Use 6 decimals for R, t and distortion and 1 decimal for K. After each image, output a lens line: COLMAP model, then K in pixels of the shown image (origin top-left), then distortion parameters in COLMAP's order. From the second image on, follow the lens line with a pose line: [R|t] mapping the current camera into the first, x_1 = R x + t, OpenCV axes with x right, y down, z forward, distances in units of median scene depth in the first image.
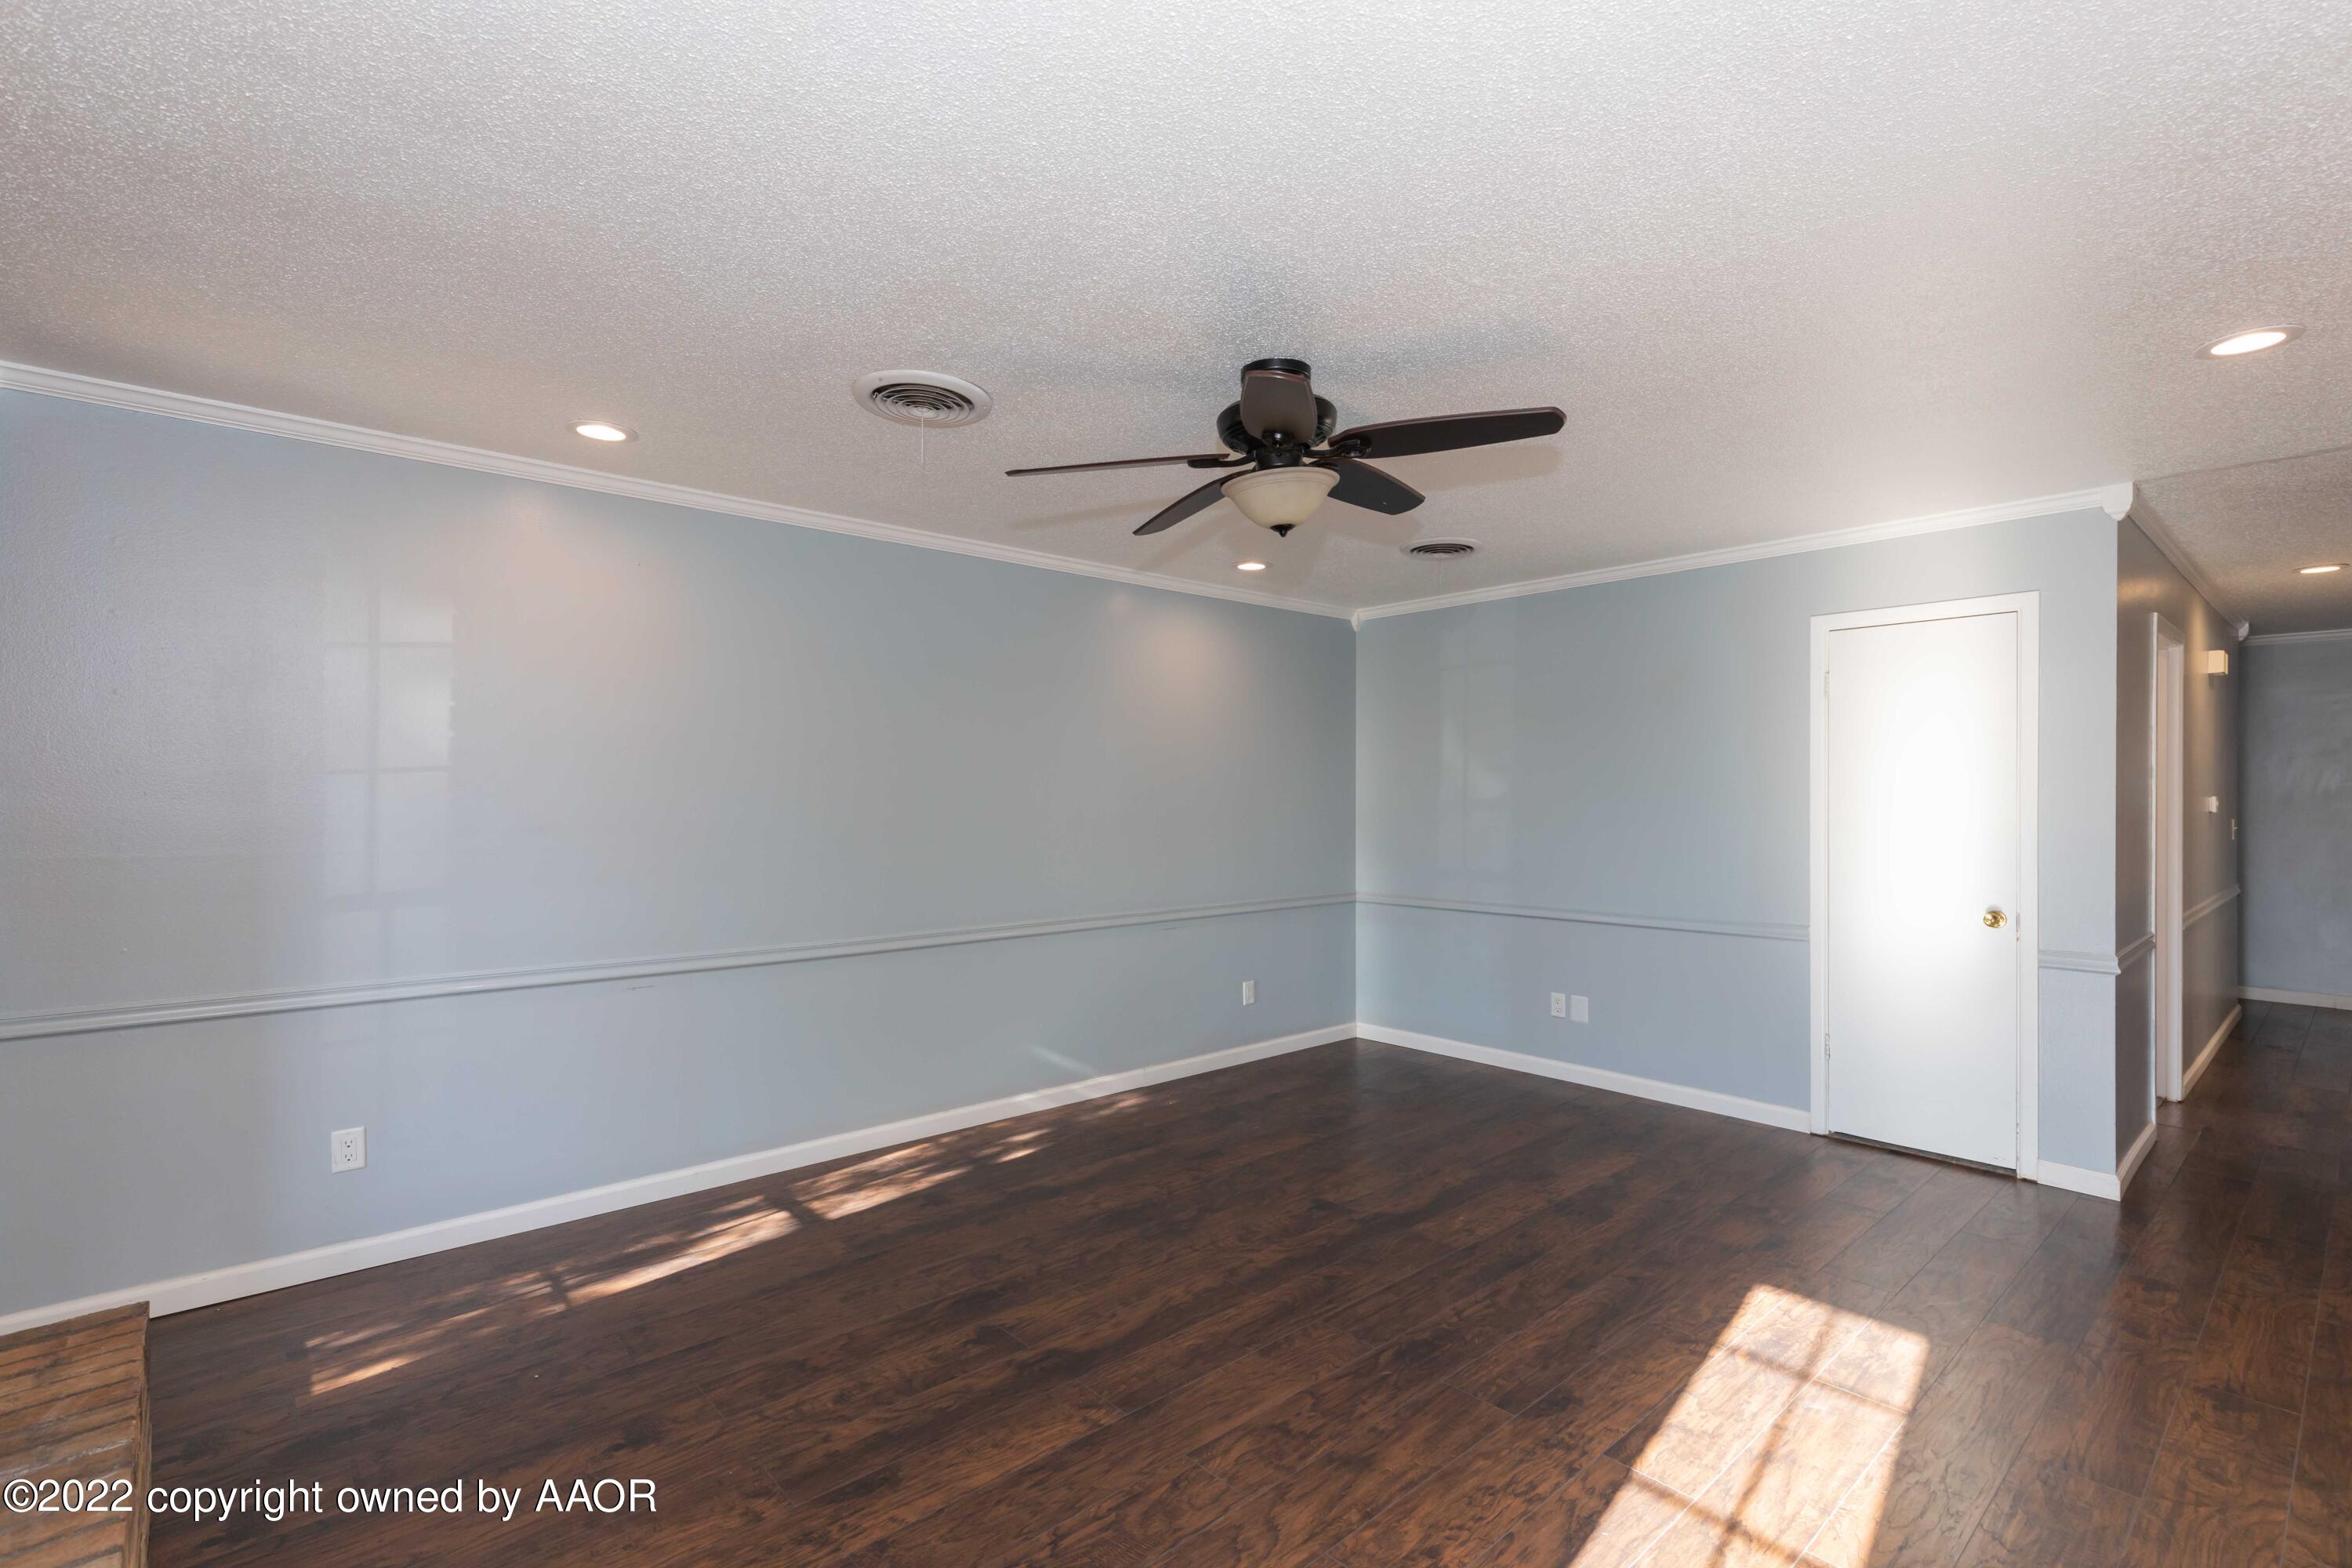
lens RADIAL K [[1061.4, 0, 1165.5], [0, 1061.4, 777.8], [0, 0, 1]] dist [0.004047, -0.000782]
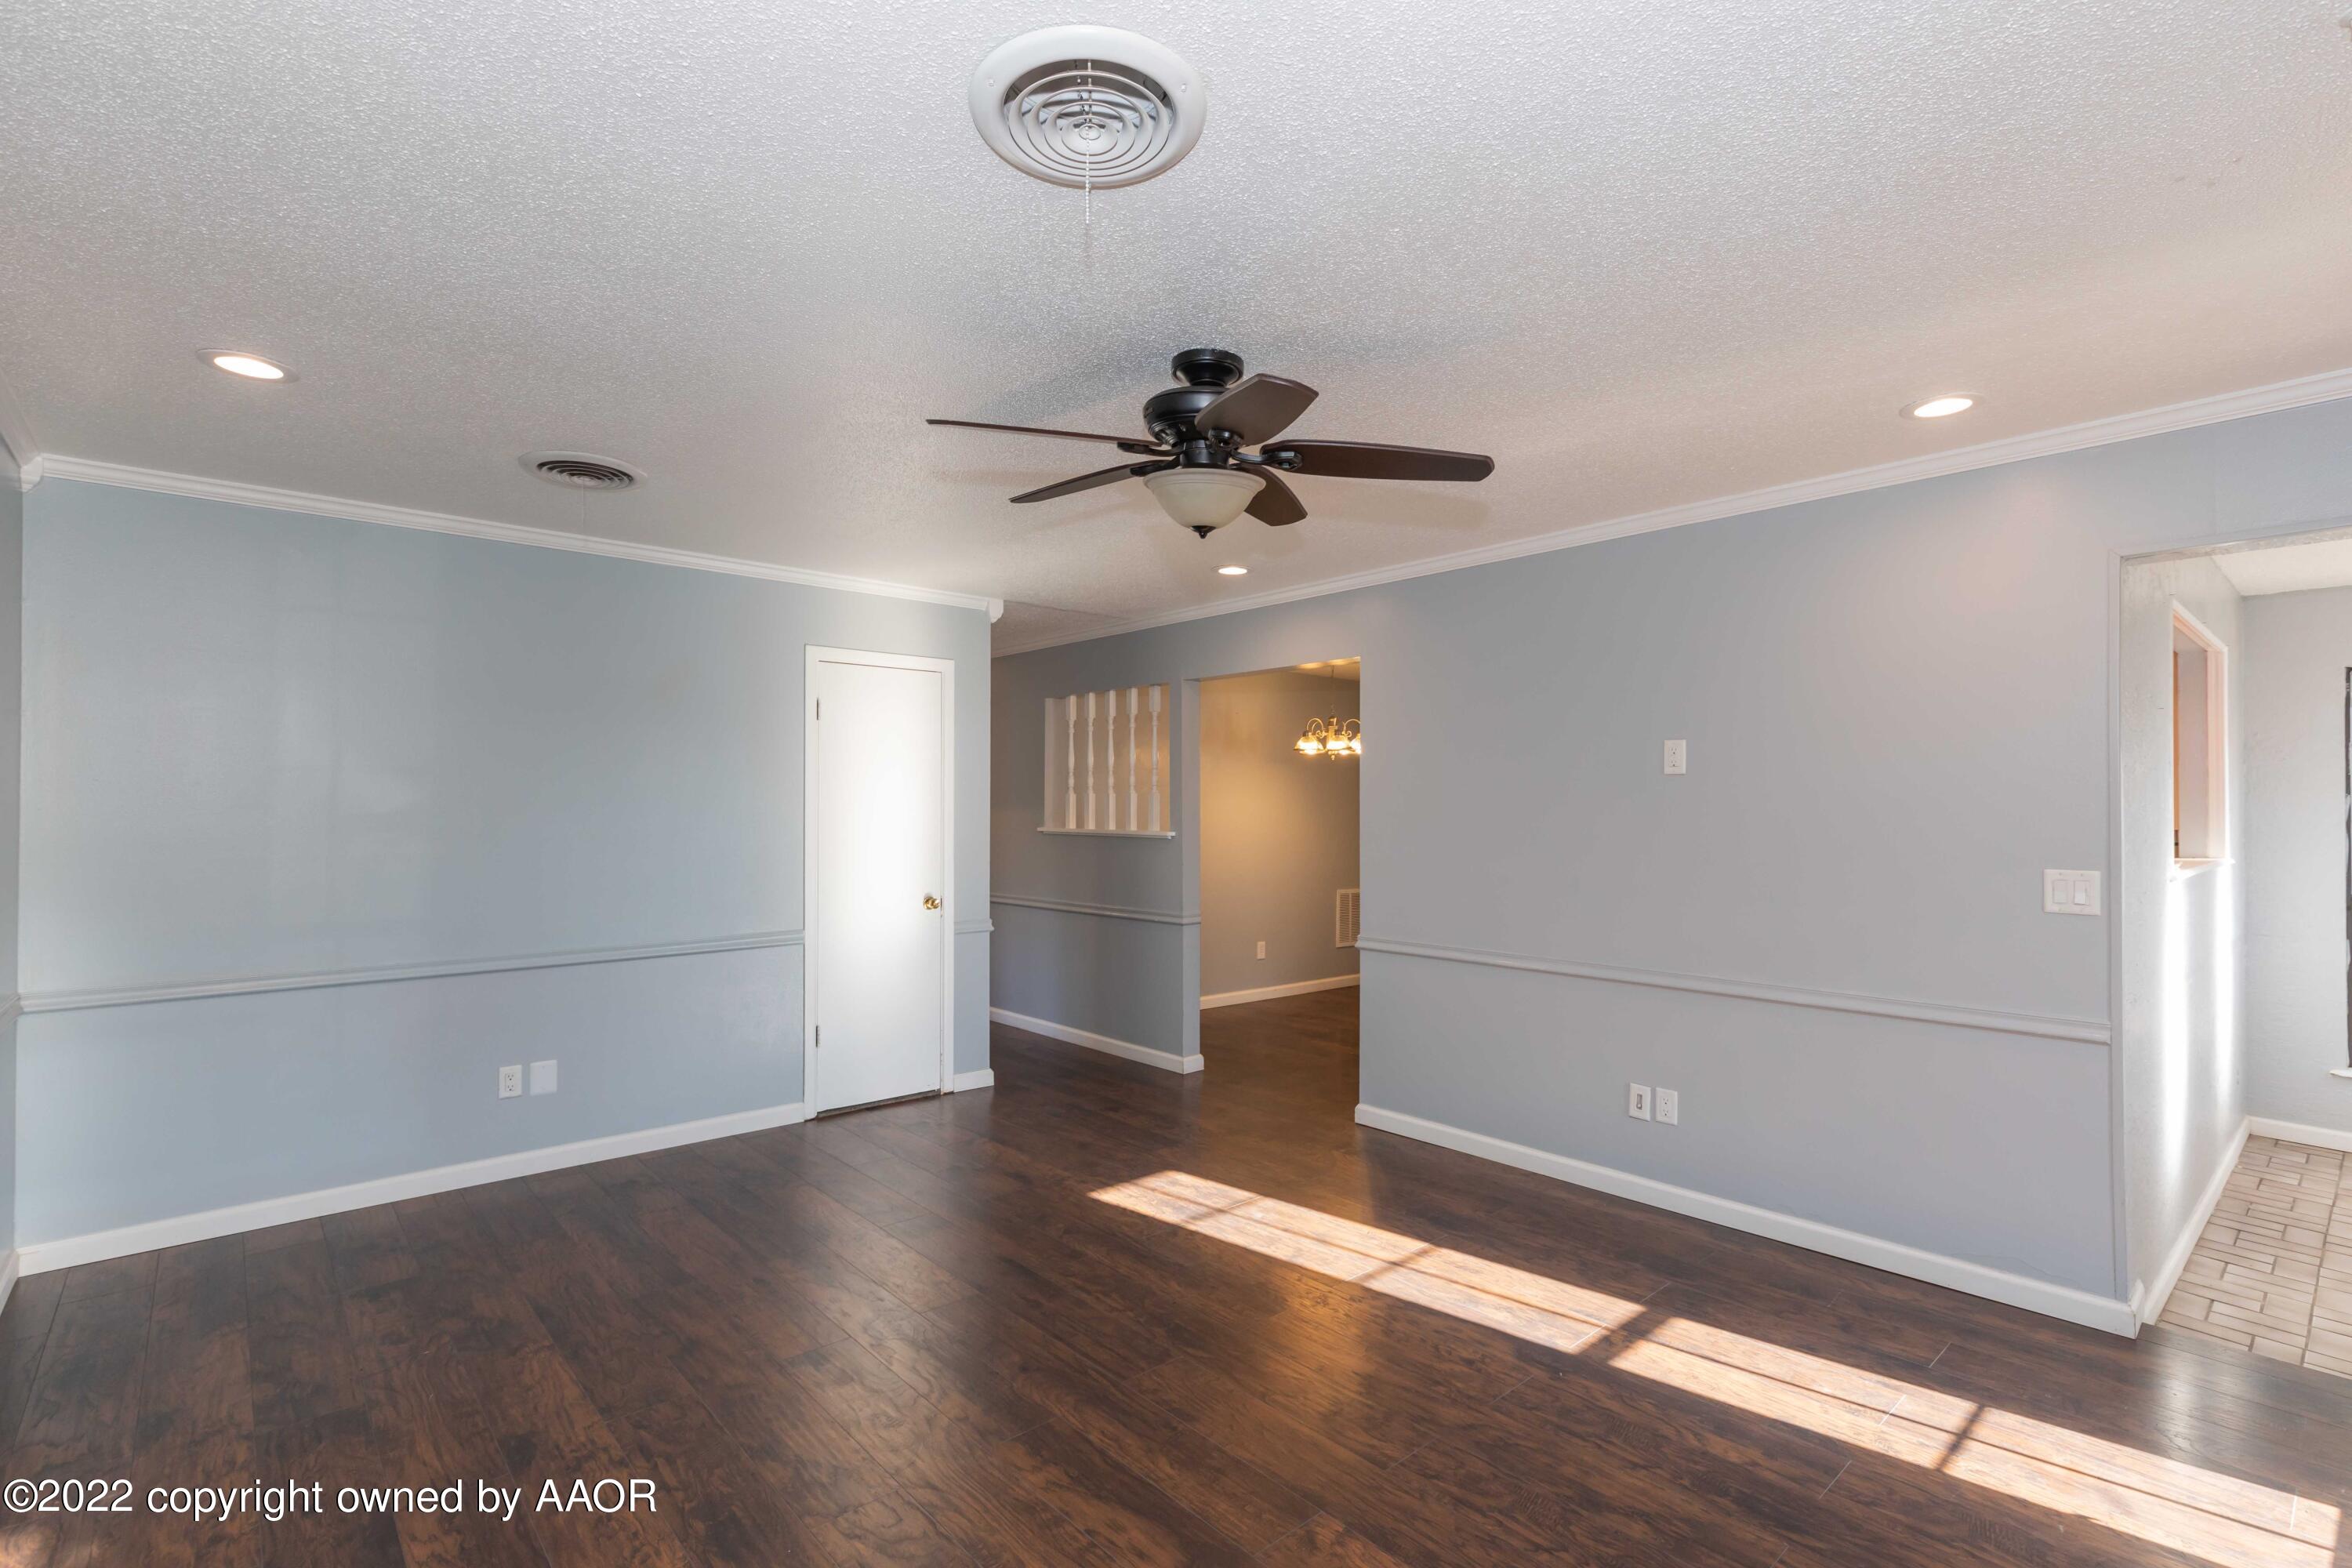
lens RADIAL K [[1109.3, 0, 1190.2], [0, 1109.3, 786.0], [0, 0, 1]] dist [0.000988, -0.000334]
pose [[-0.015466, 0.021368, 0.999652, -0.663741], [-0.015684, 0.999643, -0.021611, 0.013960], [-0.999757, -0.016012, -0.015125, 0.778092]]
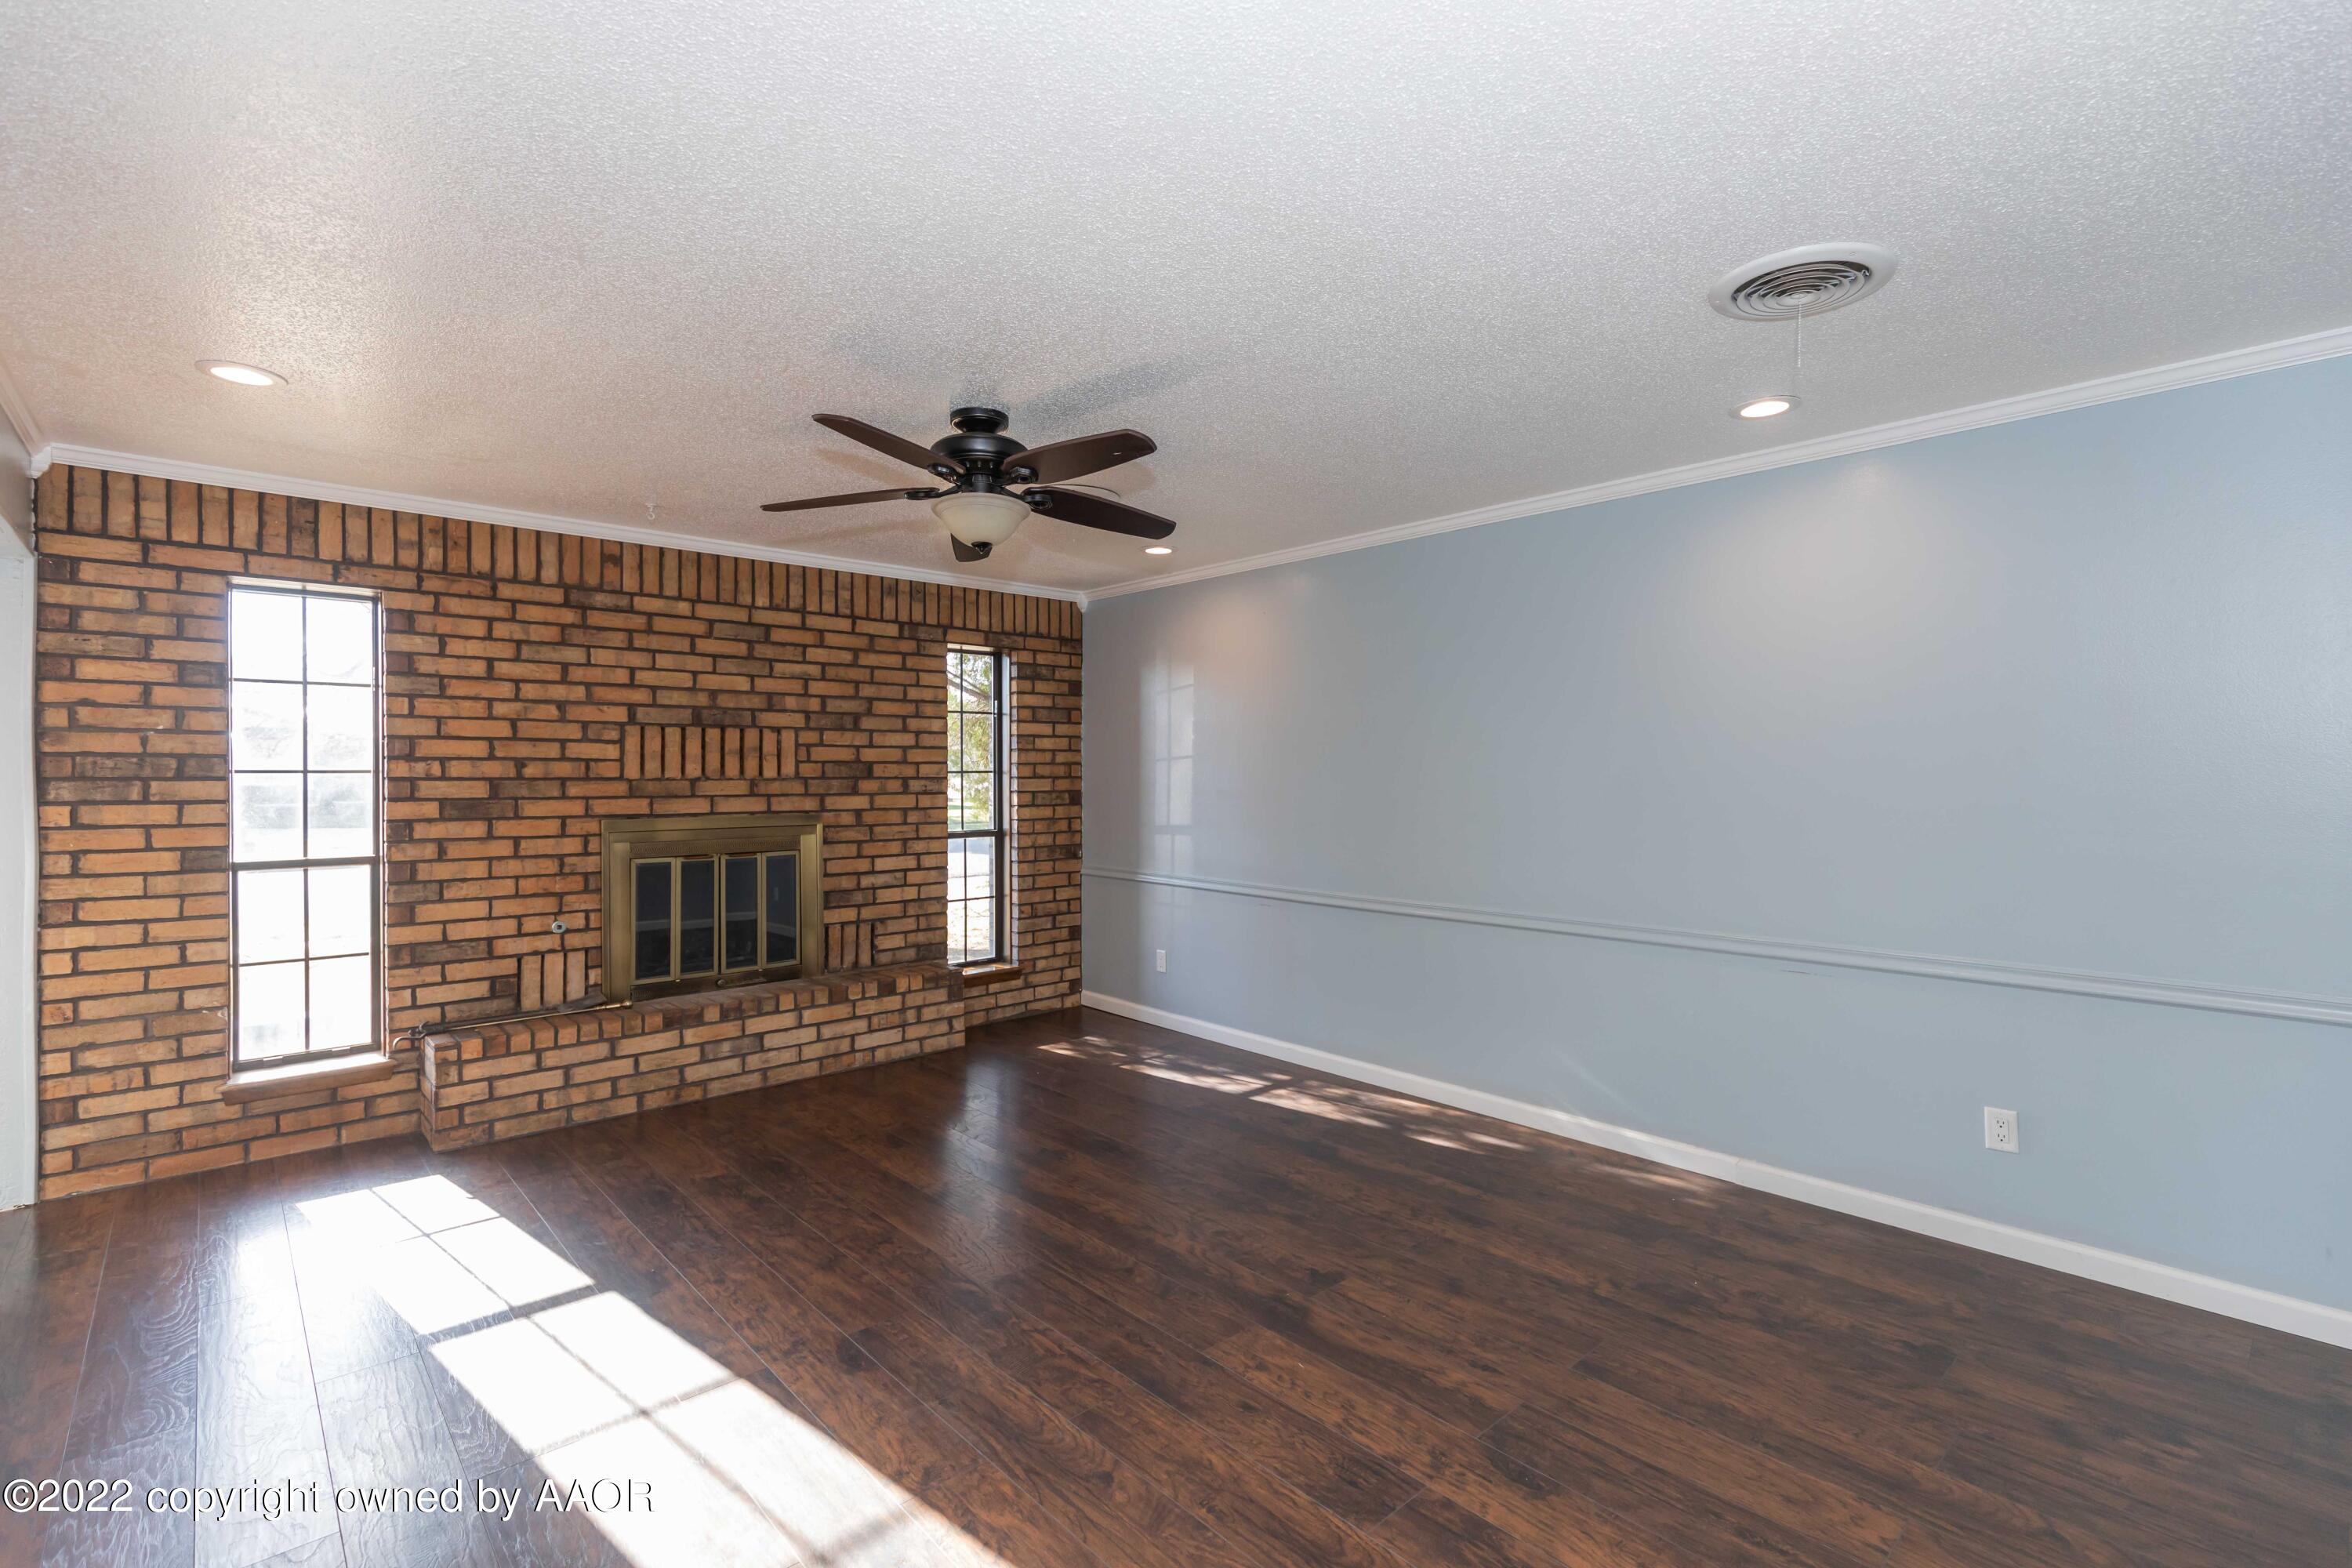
lens RADIAL K [[1043.6, 0, 1196.1], [0, 1043.6, 785.7], [0, 0, 1]] dist [0.011248, -0.006262]
pose [[0.042083, 0.014839, -0.999004, 0.965022], [0.015153, 0.999765, 0.015489, 0.014276], [0.998999, -0.015790, 0.041848, 0.902016]]
